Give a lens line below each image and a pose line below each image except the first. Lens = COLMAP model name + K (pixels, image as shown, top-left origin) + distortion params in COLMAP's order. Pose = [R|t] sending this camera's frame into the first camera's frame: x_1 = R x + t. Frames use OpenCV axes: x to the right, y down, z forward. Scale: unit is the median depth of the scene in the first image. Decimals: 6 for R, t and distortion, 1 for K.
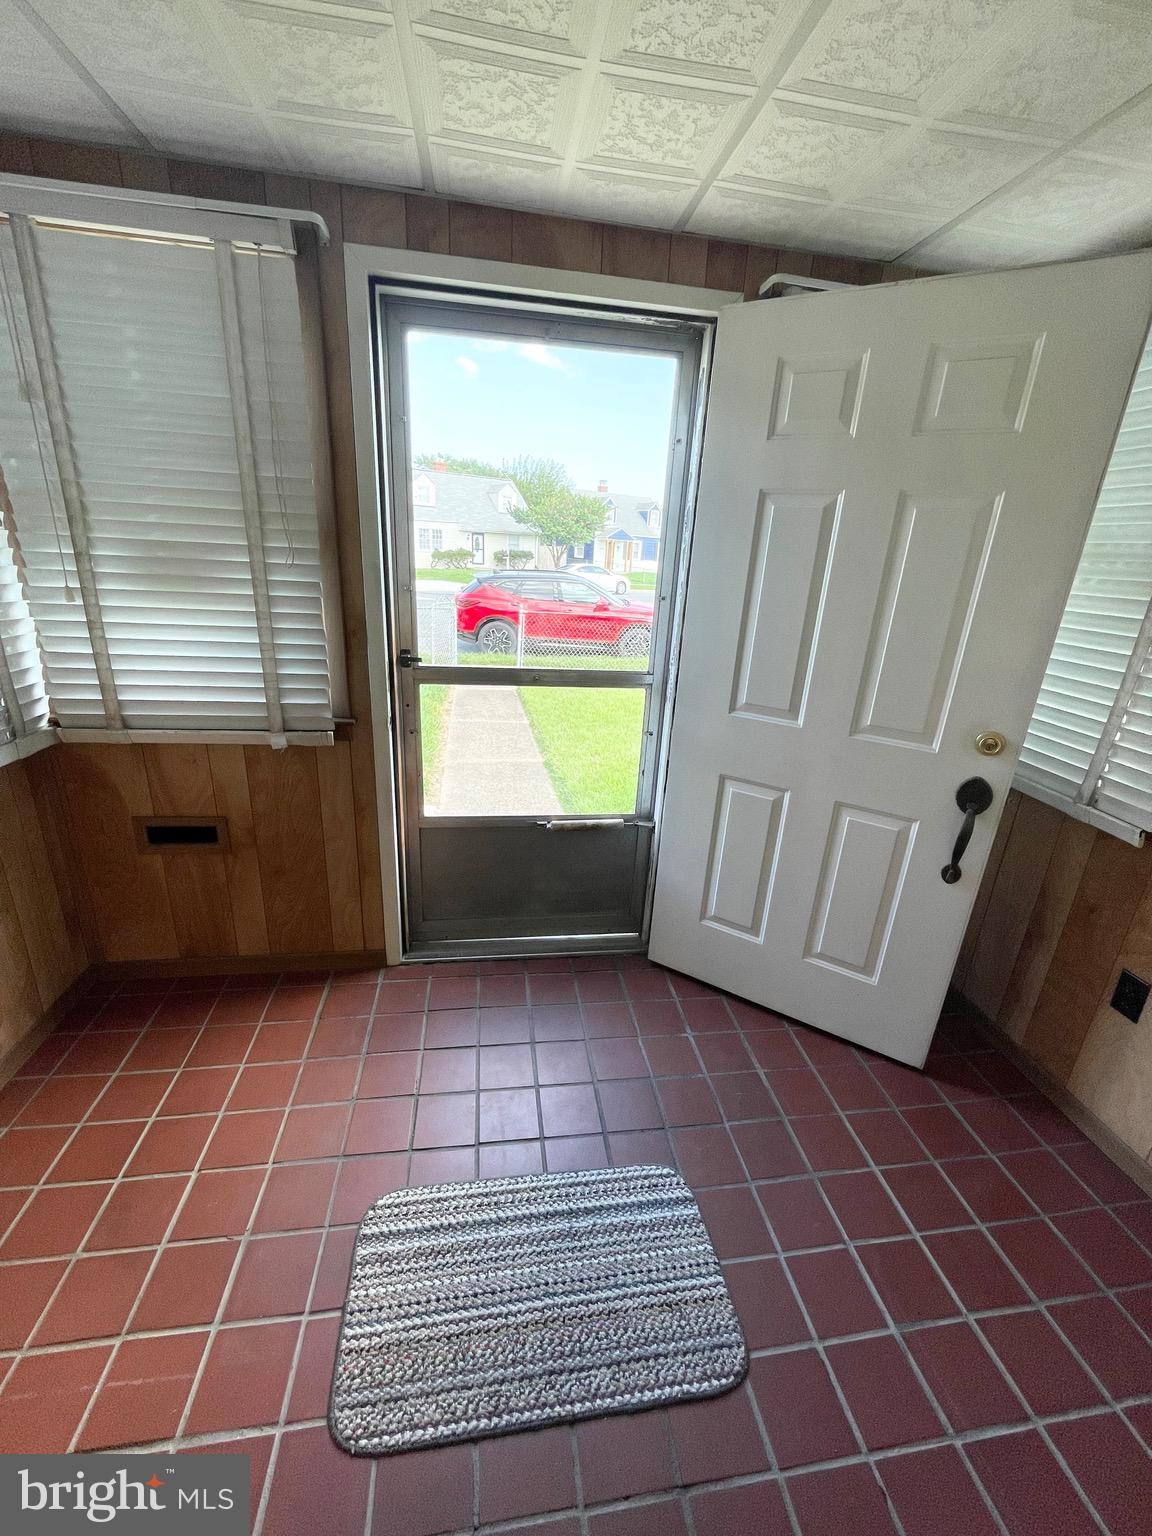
lens RADIAL K [[623.2, 0, 578.7], [0, 623.2, 769.7], [0, 0, 1]] dist [-0.003749, 0.000132]
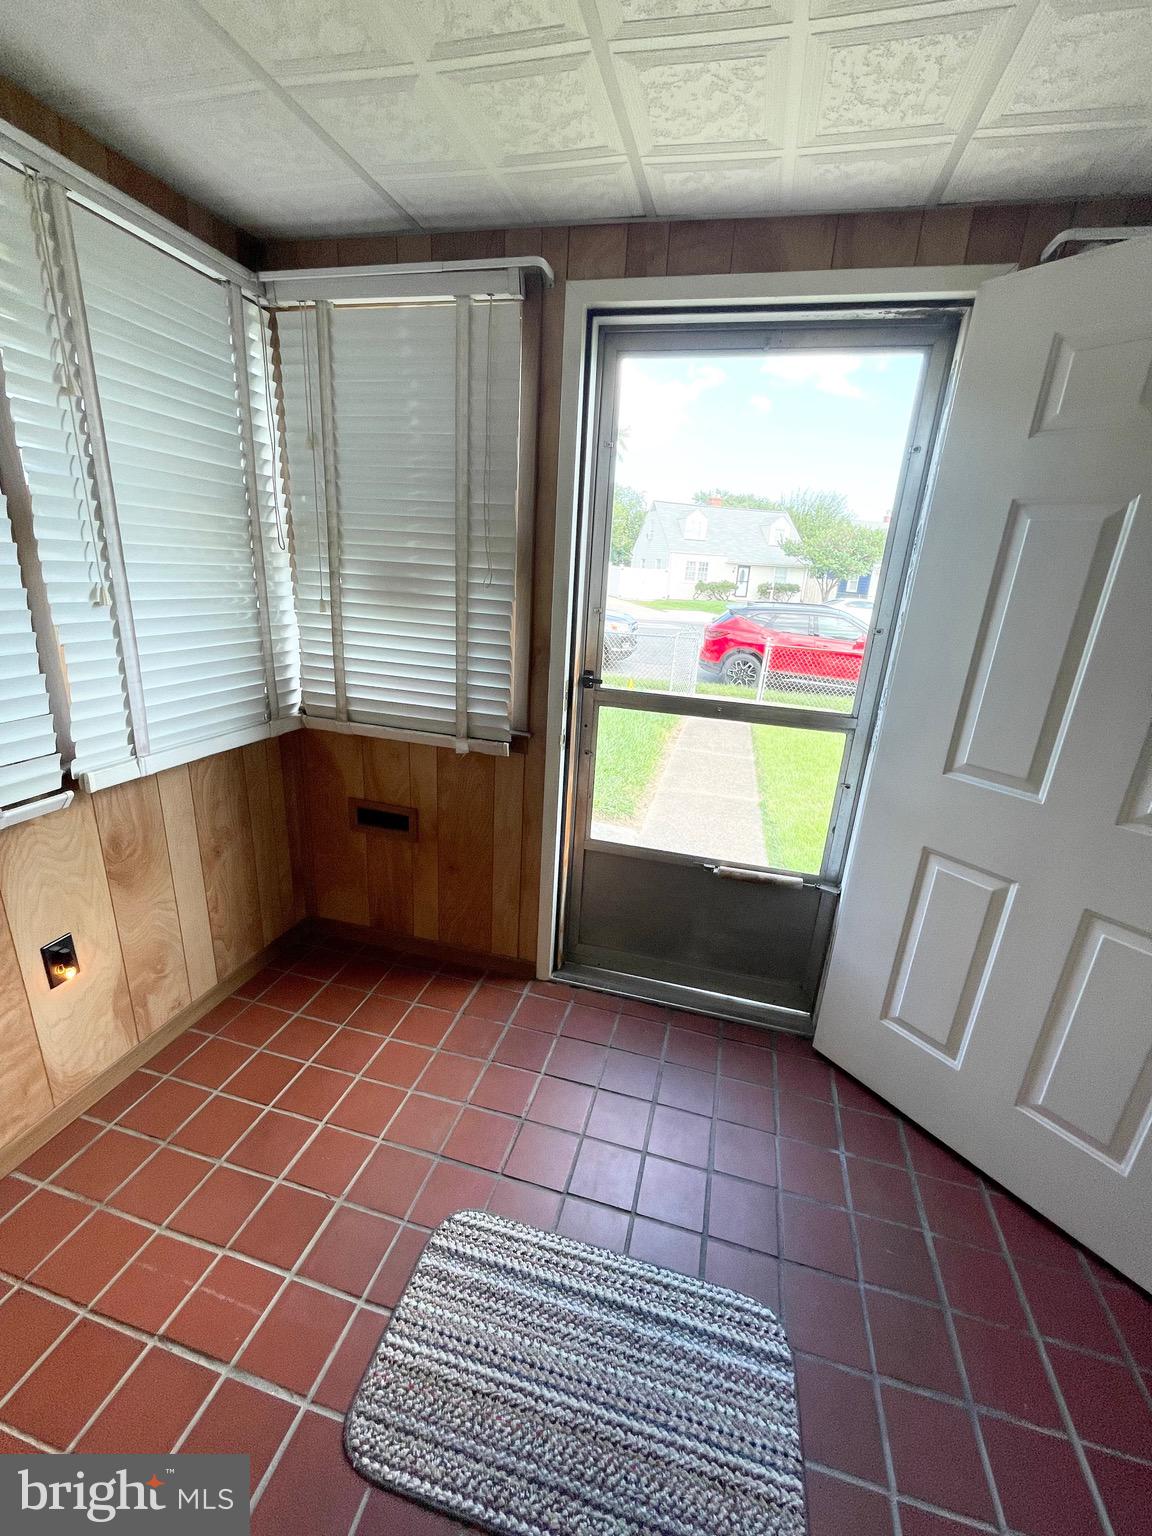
lens RADIAL K [[623.2, 0, 578.2], [0, 623.2, 769.3], [0, 0, 1]] dist [-0.003749, 0.000132]
pose [[0.920094, 0.123813, -0.371615, 0.119418], [-0.141352, 0.989753, -0.020216, -0.014912], [0.365304, 0.071129, 0.928167, 0.085628]]
